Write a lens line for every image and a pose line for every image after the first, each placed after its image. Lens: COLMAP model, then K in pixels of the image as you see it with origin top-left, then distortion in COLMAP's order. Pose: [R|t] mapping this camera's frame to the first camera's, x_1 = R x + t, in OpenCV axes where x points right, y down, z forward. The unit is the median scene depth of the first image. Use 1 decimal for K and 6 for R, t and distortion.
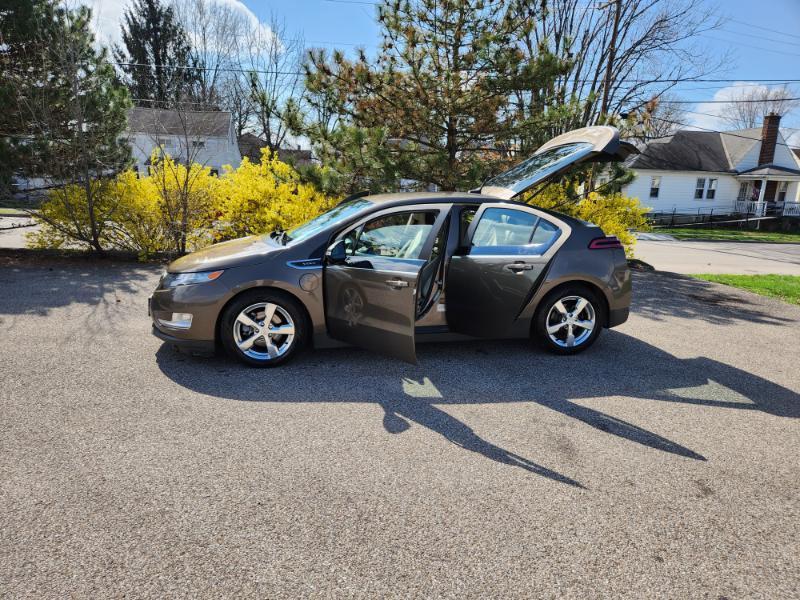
lens RADIAL K [[556.4, 0, 404.2], [0, 556.4, 299.7], [0, 0, 1]] dist [0.077300, -0.076049]
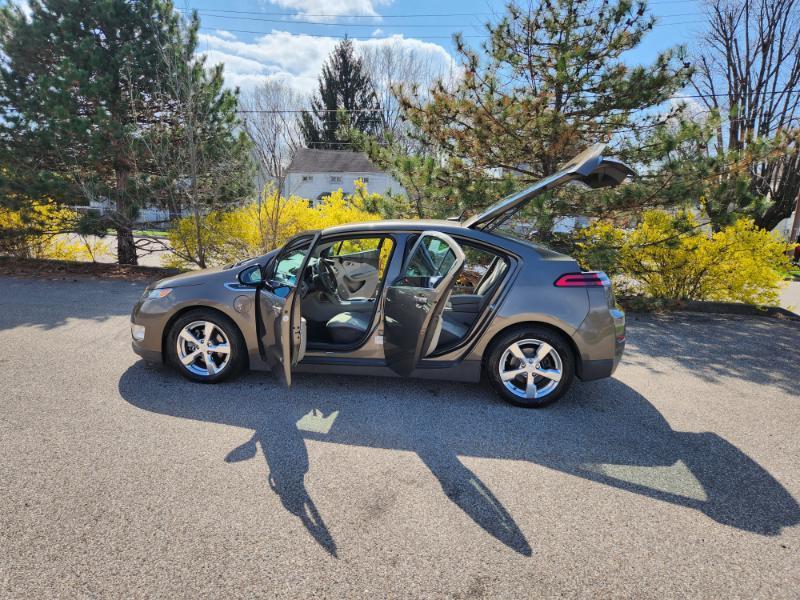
lens RADIAL K [[555.5, 0, 400.0], [0, 555.5, 300.0], [0, 0, 1]] dist [0.076161, -0.074844]
pose [[0.931069, 0.055166, -0.360649, 0.409982], [-0.075112, 0.996311, -0.041514, -0.015647], [0.357028, 0.065741, 0.931777, 0.122535]]
